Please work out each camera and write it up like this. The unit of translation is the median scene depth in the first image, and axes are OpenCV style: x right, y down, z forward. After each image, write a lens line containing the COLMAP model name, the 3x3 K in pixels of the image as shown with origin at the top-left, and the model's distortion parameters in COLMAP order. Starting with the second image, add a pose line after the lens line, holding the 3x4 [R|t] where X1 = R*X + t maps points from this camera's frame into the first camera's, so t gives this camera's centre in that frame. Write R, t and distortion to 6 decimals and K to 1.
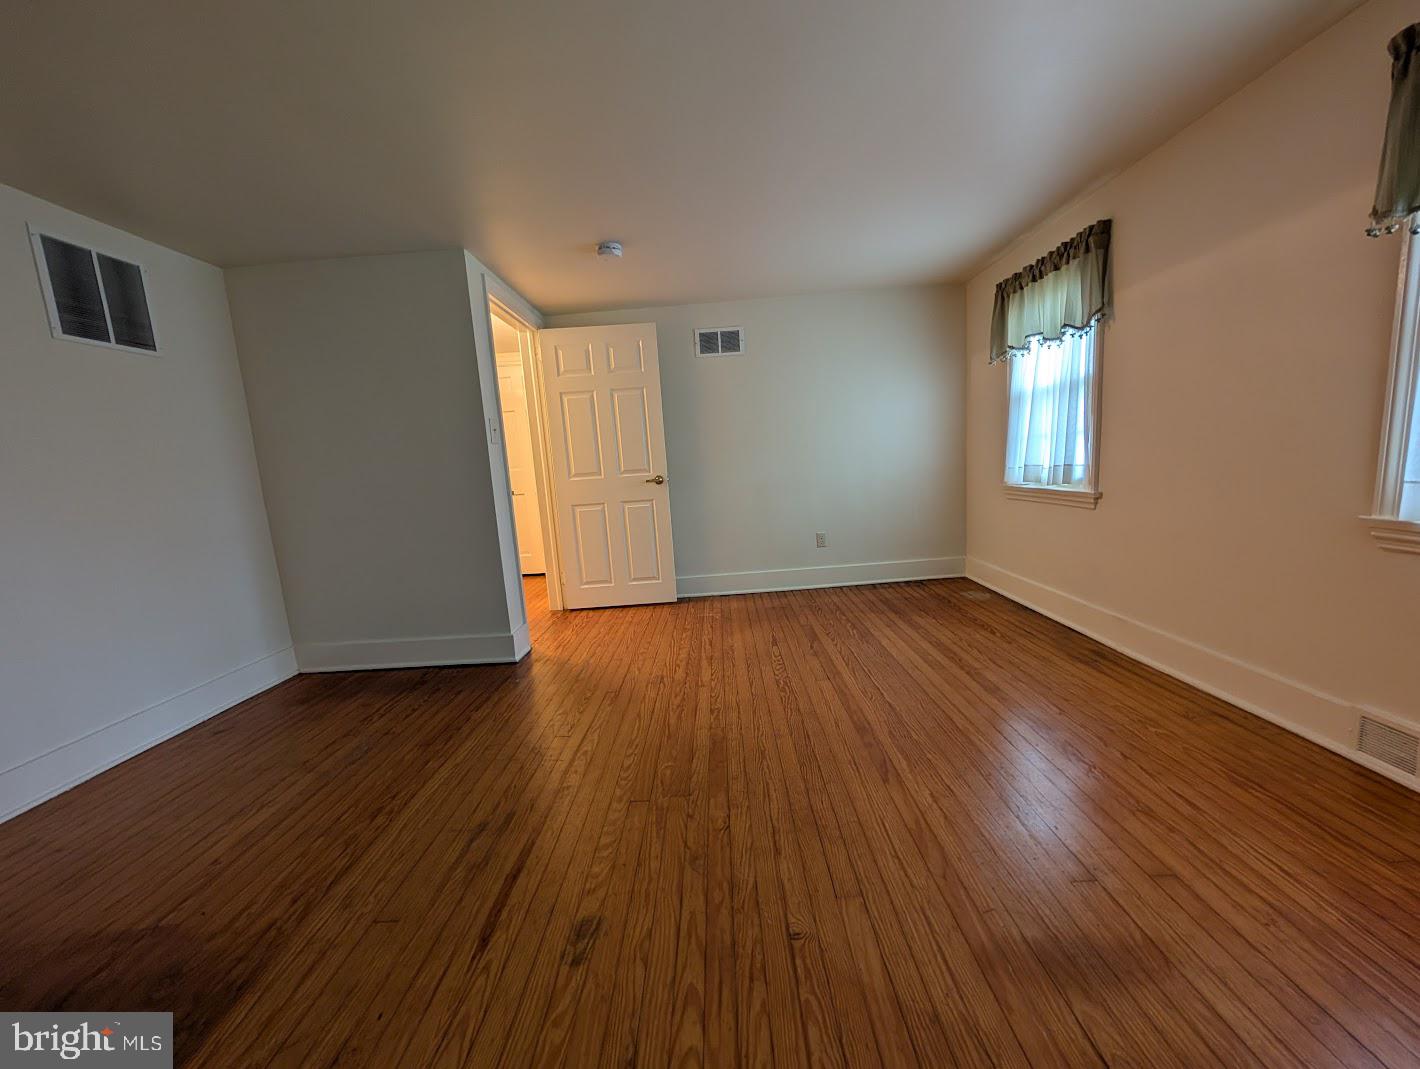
lens RADIAL K [[537.2, 0, 709.7], [0, 537.2, 534.3], [0, 0, 1]] dist [-0.008348, -0.000114]
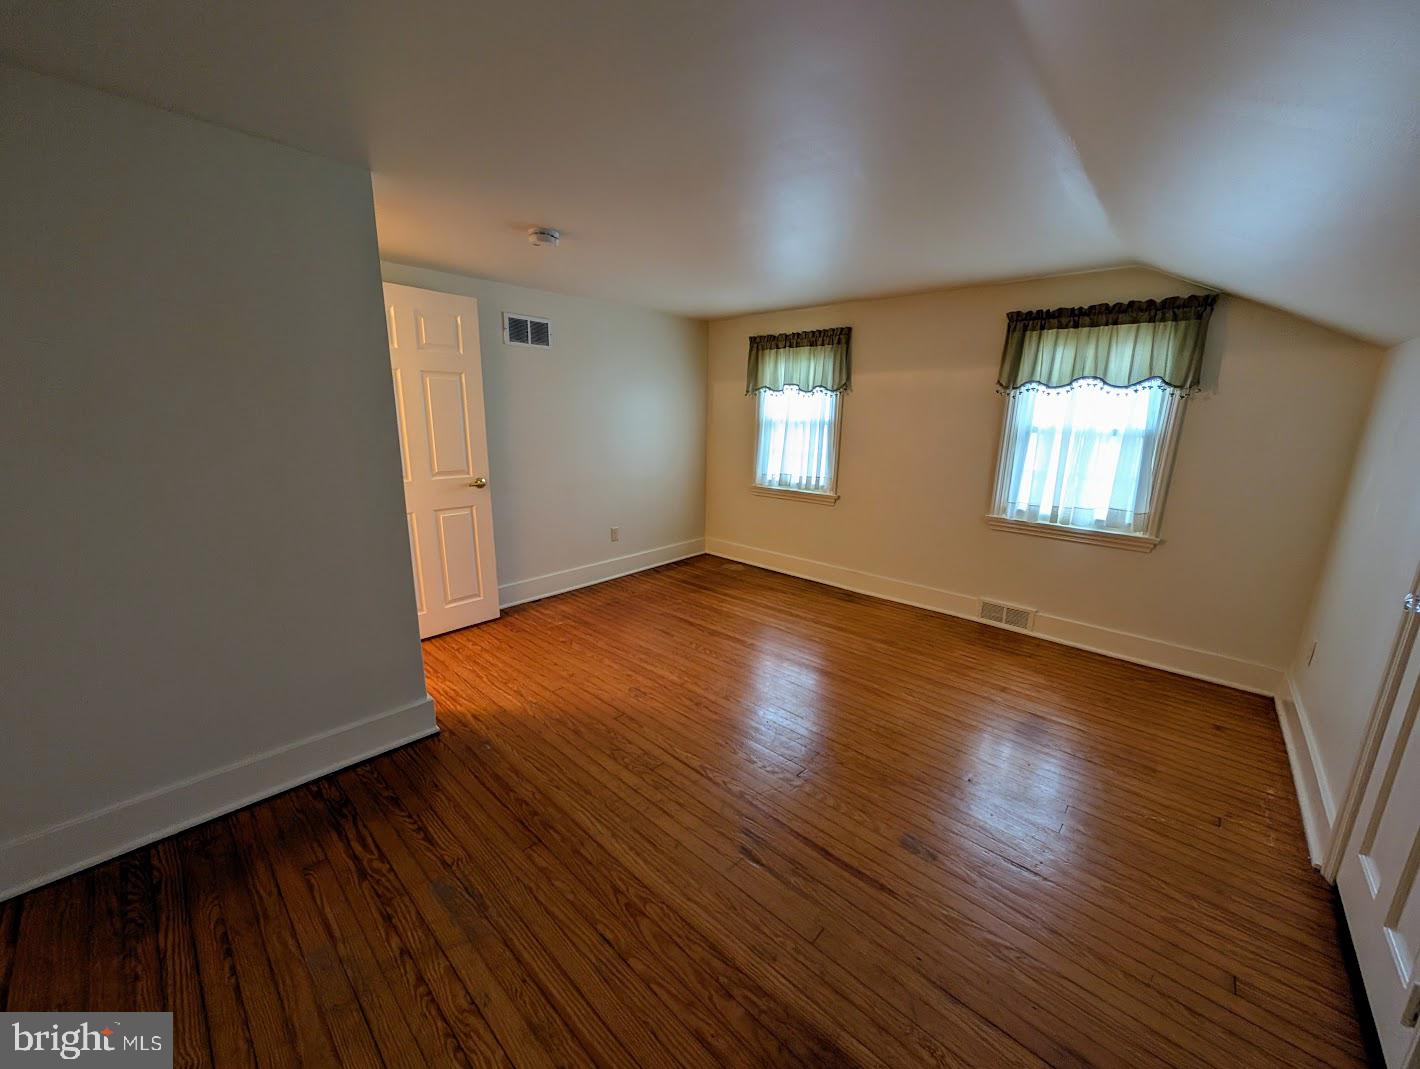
lens RADIAL K [[537.2, 0, 714.1], [0, 537.2, 535.8], [0, 0, 1]] dist [-0.008348, -0.000114]
pose [[0.662314, -0.089692, 0.743839, -0.631371], [0.039436, 0.995606, 0.084937, -0.095386], [-0.748188, -0.026921, 0.662940, 0.178040]]
